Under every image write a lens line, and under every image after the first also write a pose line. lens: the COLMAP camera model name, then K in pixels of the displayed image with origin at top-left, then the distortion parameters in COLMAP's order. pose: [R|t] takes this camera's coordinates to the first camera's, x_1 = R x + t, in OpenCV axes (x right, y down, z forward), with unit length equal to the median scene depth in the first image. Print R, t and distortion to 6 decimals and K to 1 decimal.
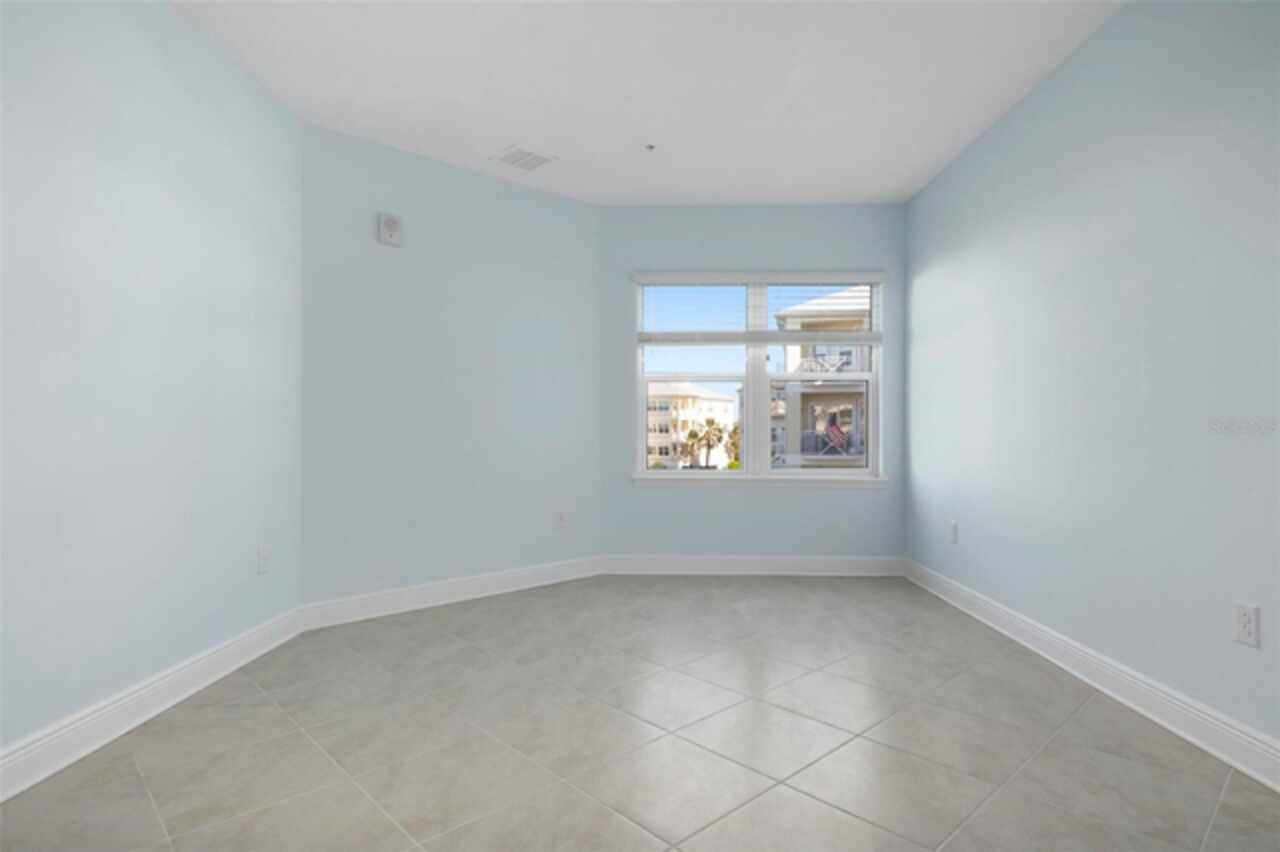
lens RADIAL K [[661.3, 0, 640.0], [0, 661.3, 426.0], [0, 0, 1]] dist [-0.001379, -0.000197]
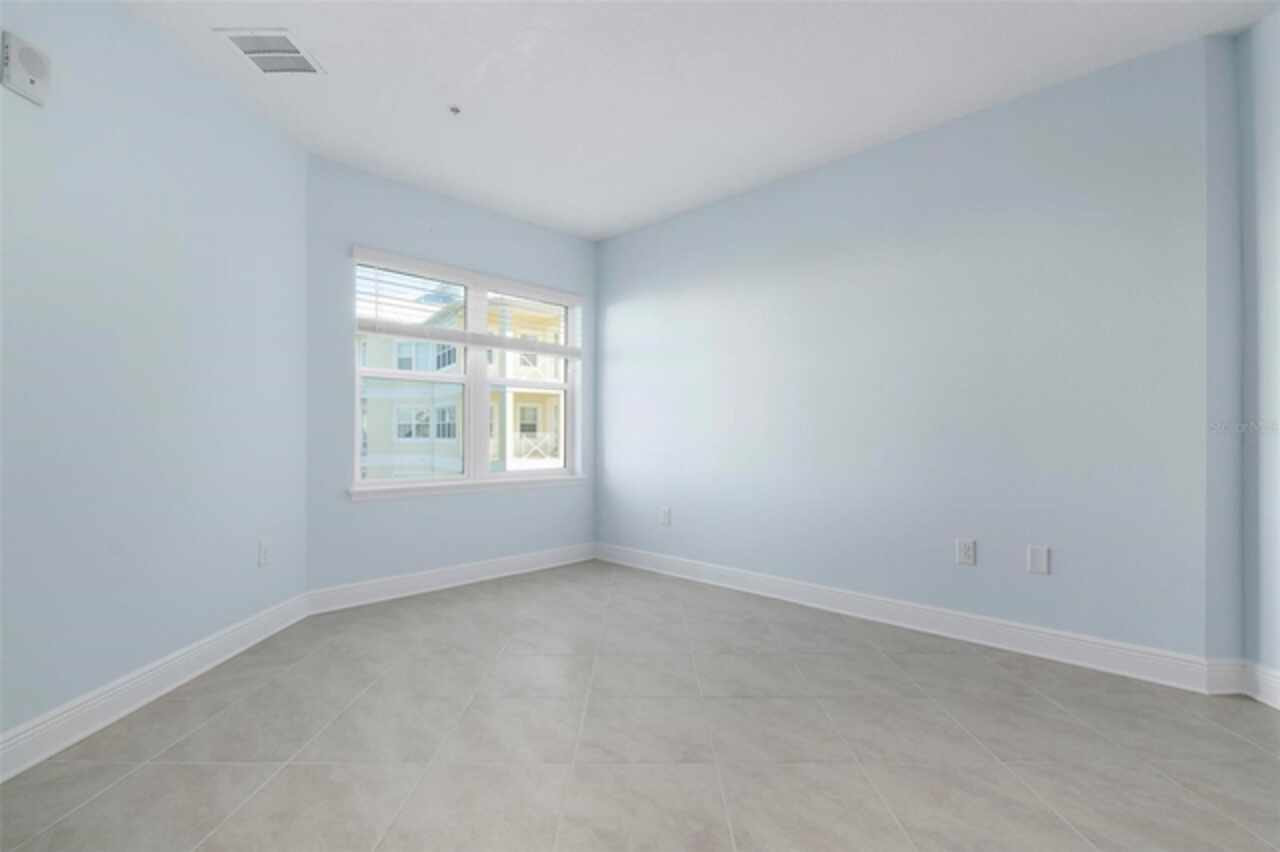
lens RADIAL K [[569.0, 0, 634.0], [0, 569.0, 427.9], [0, 0, 1]] dist [-0.000533, -0.009146]
pose [[0.694030, 0.009023, 0.719890, -0.293754], [-0.006297, 0.999959, -0.006462, 0.000787], [-0.719919, -0.000048, 0.694058, 0.256382]]
